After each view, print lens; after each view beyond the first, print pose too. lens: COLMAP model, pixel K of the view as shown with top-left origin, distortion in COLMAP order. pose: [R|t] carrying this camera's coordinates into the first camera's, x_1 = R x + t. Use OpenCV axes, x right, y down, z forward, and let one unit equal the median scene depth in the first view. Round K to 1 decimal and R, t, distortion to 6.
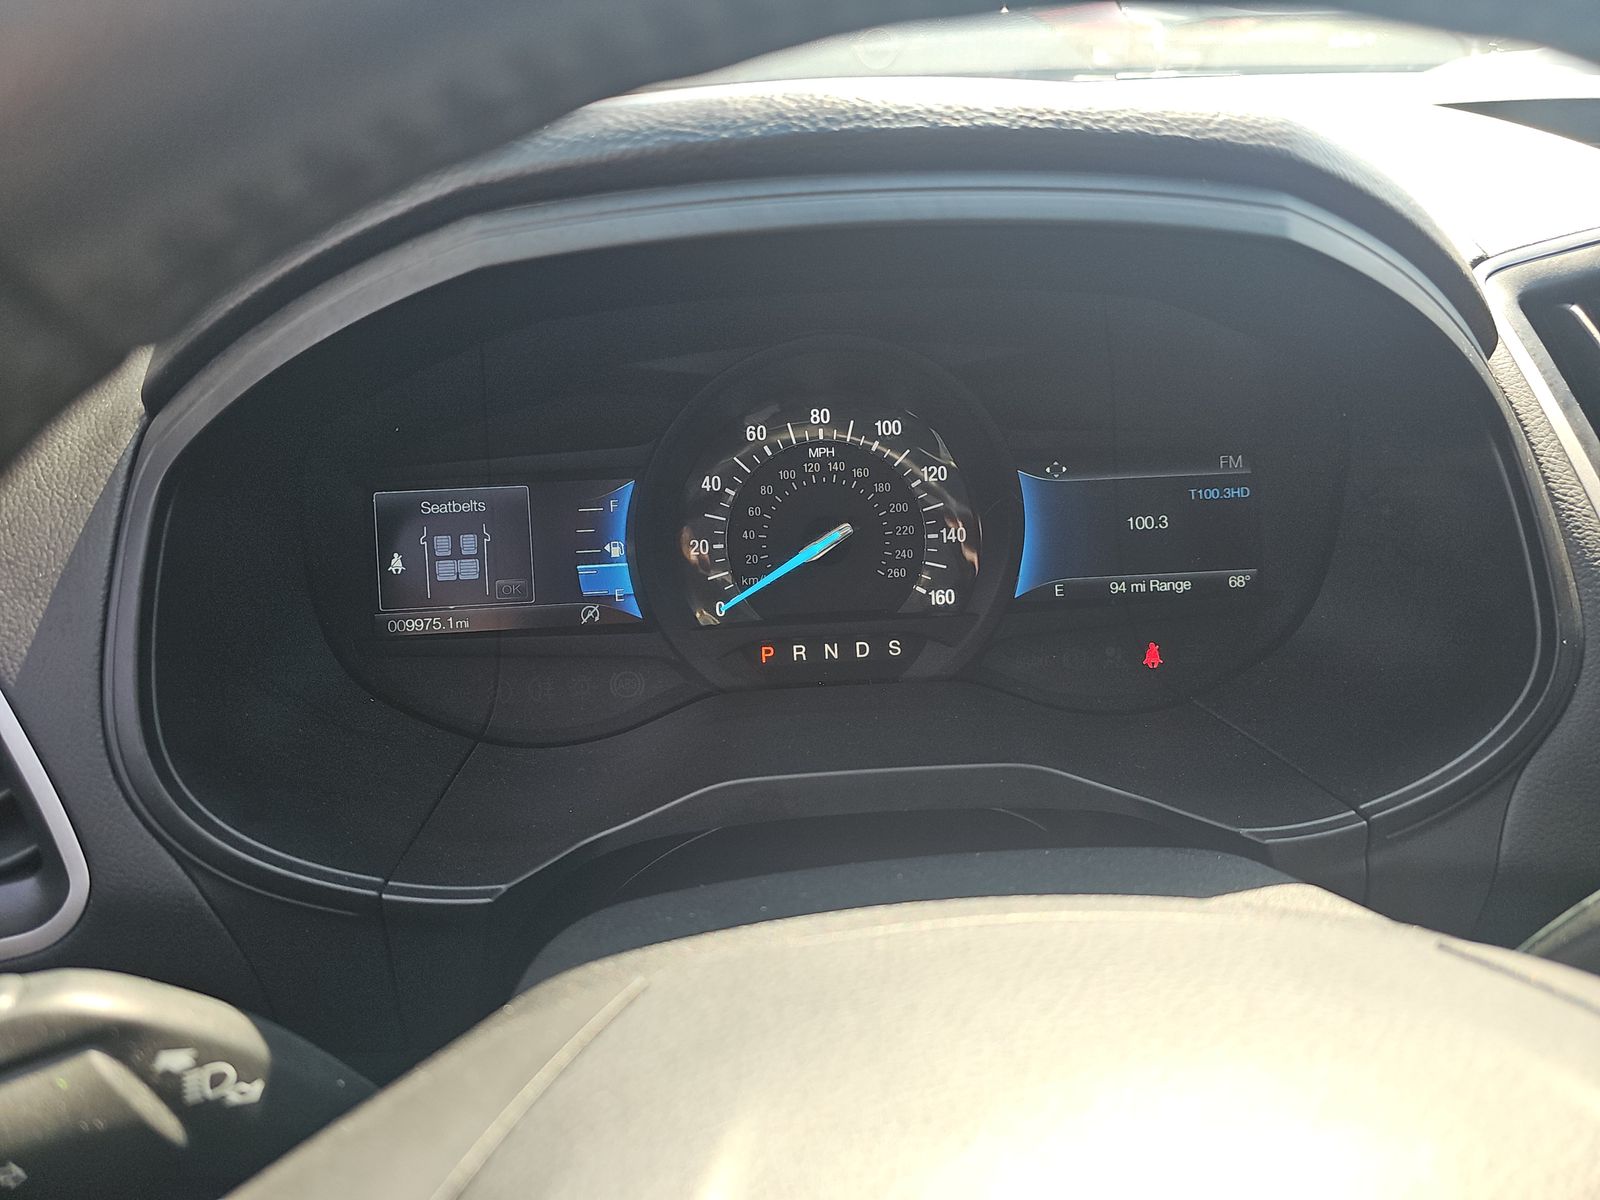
lens RADIAL K [[1050.9, 0, 800.0], [0, 1050.9, 600.0], [0, 0, 1]] dist [0.038694, -0.026759]
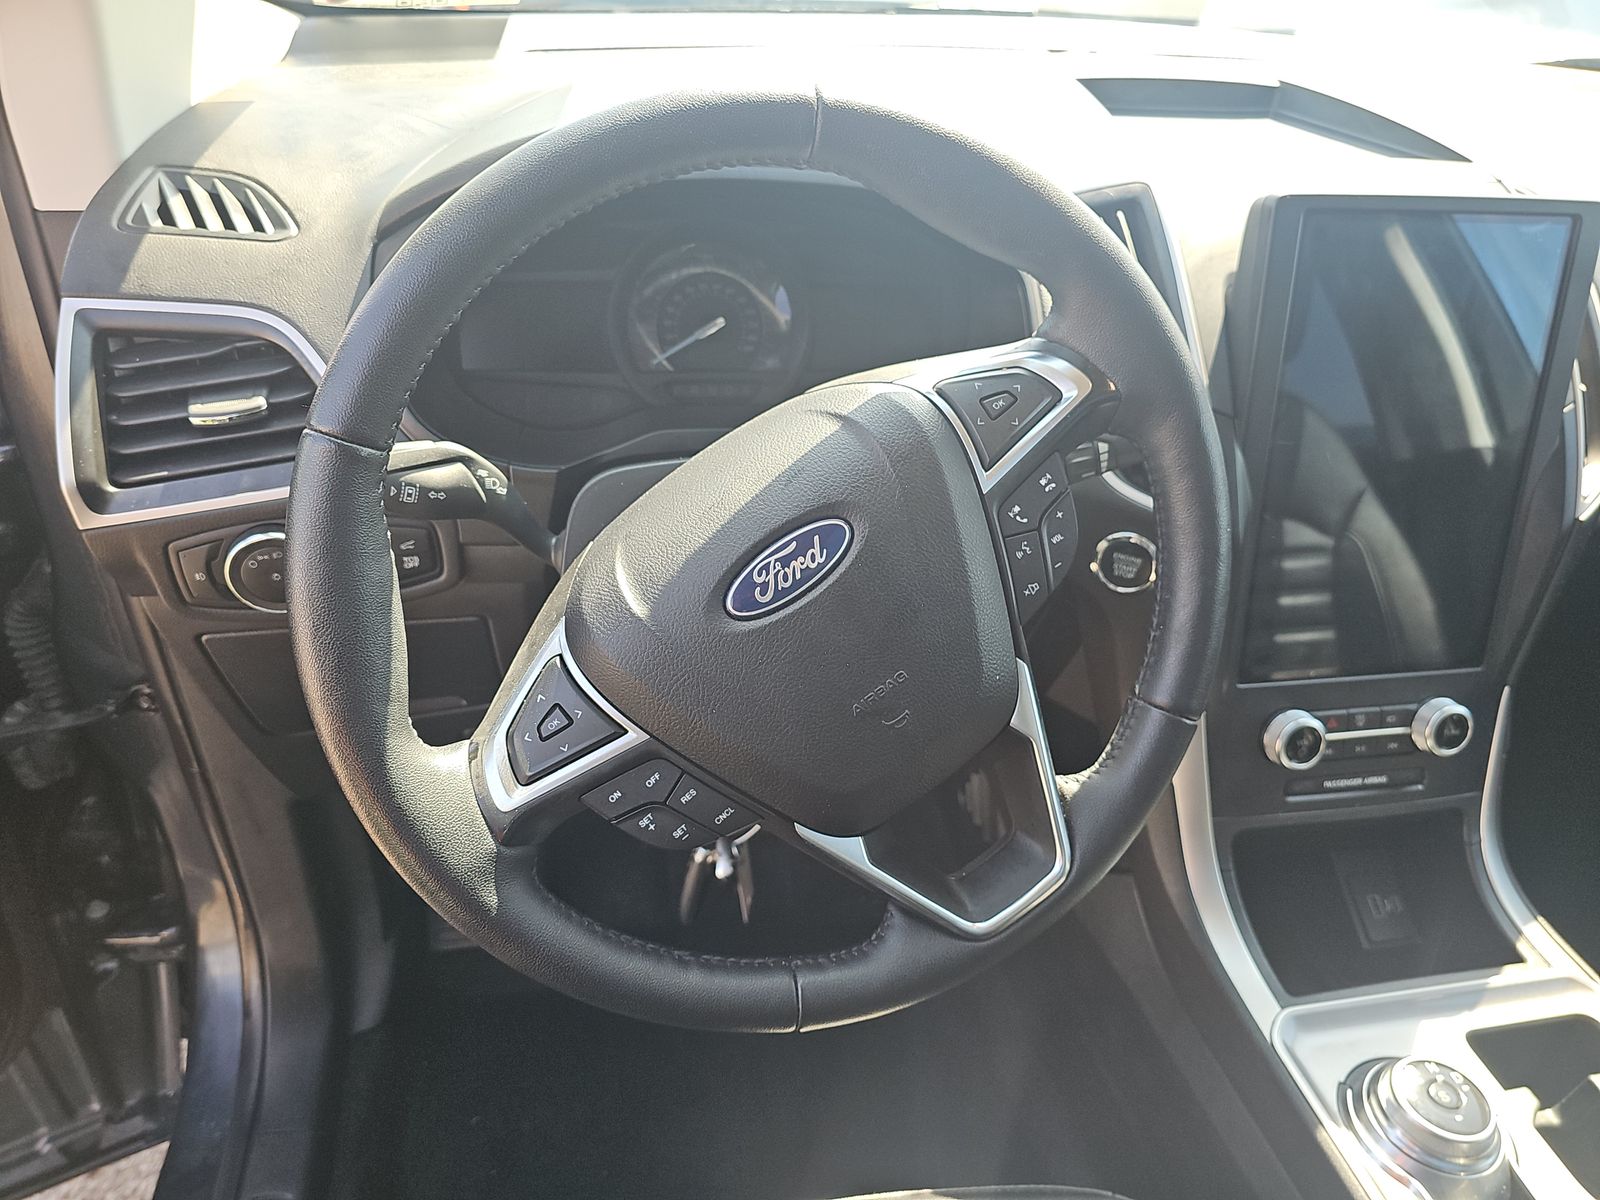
lens RADIAL K [[1050.9, 0, 800.0], [0, 1050.9, 600.0], [0, 0, 1]] dist [0.038694, -0.026759]
pose [[0.993797, 0.014748, 0.110227, -0.015368], [-0.029394, 0.990754, 0.132451, 0.169076], [-0.107254, -0.134869, 0.985042, -0.916826]]
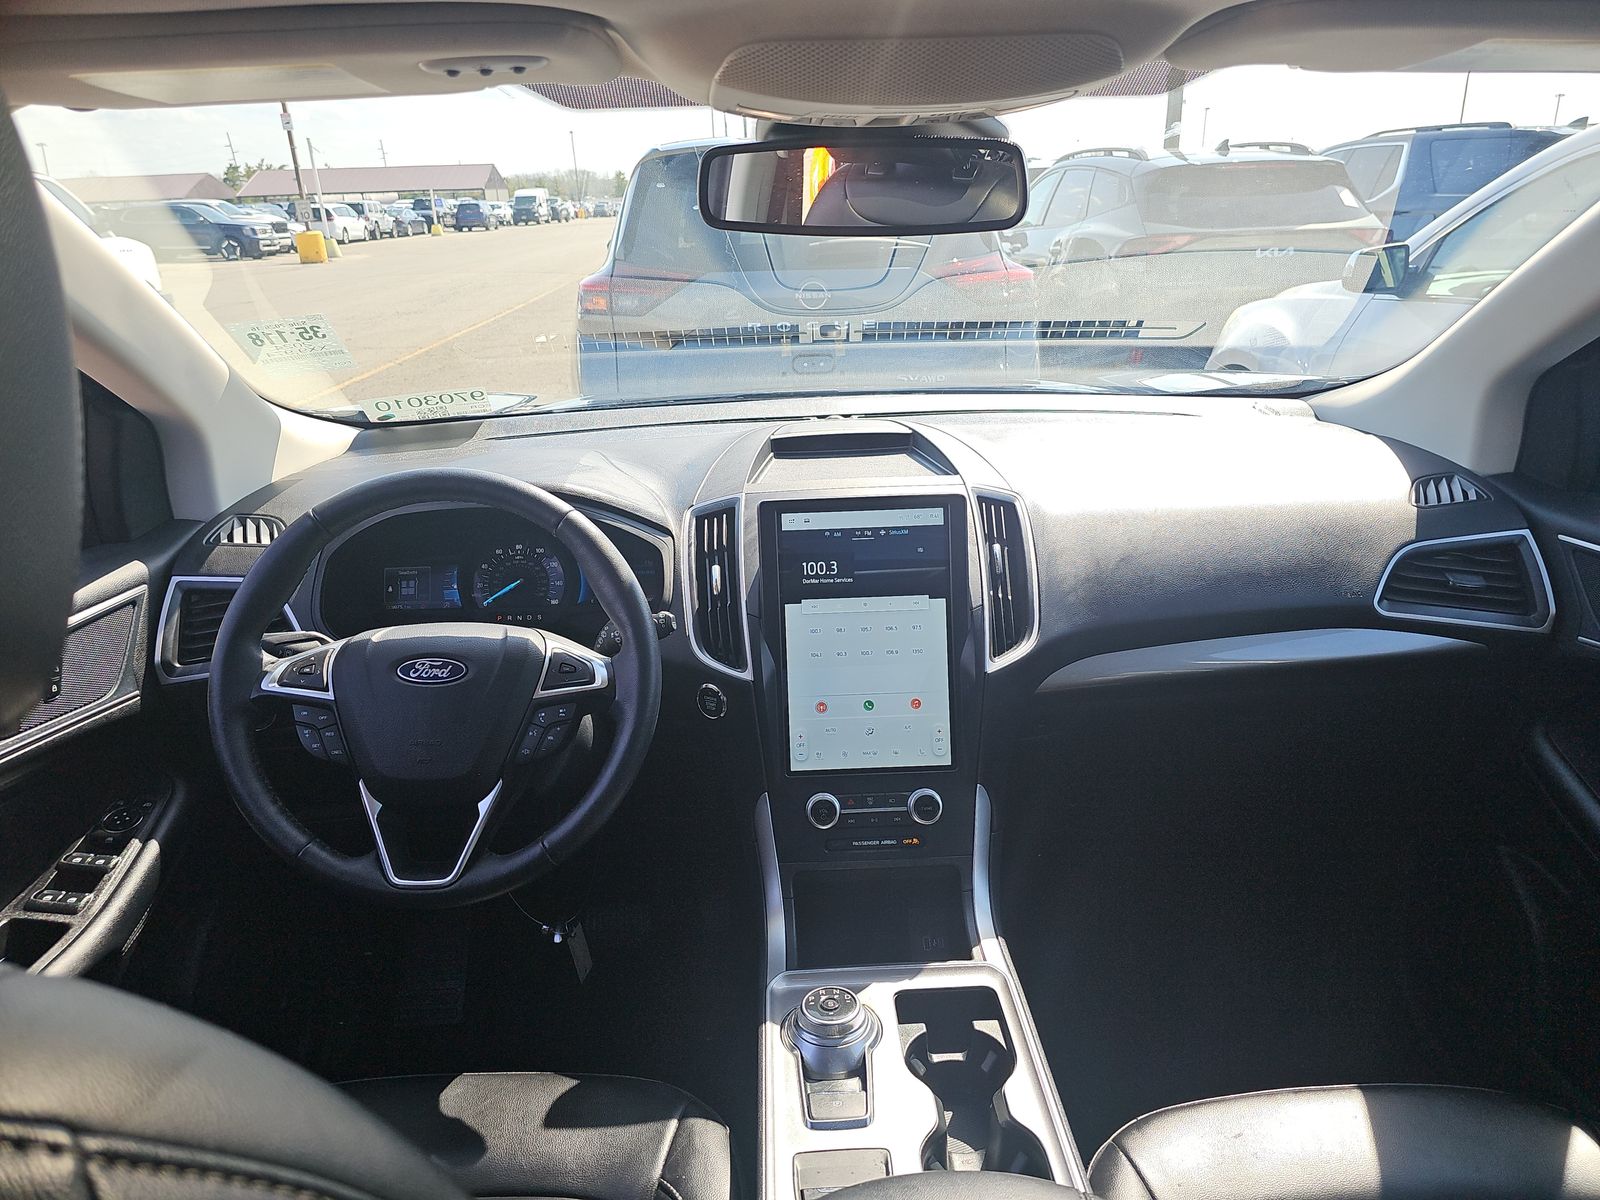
lens RADIAL K [[1050.9, 0, 800.0], [0, 1050.9, 600.0], [0, 0, 1]] dist [0.038694, -0.026759]
pose [[0.998504, 0.009933, -0.053771, 1.083704], [-0.017569, 0.989499, -0.143470, 0.451642], [0.051782, 0.144200, 0.988193, -2.207979]]
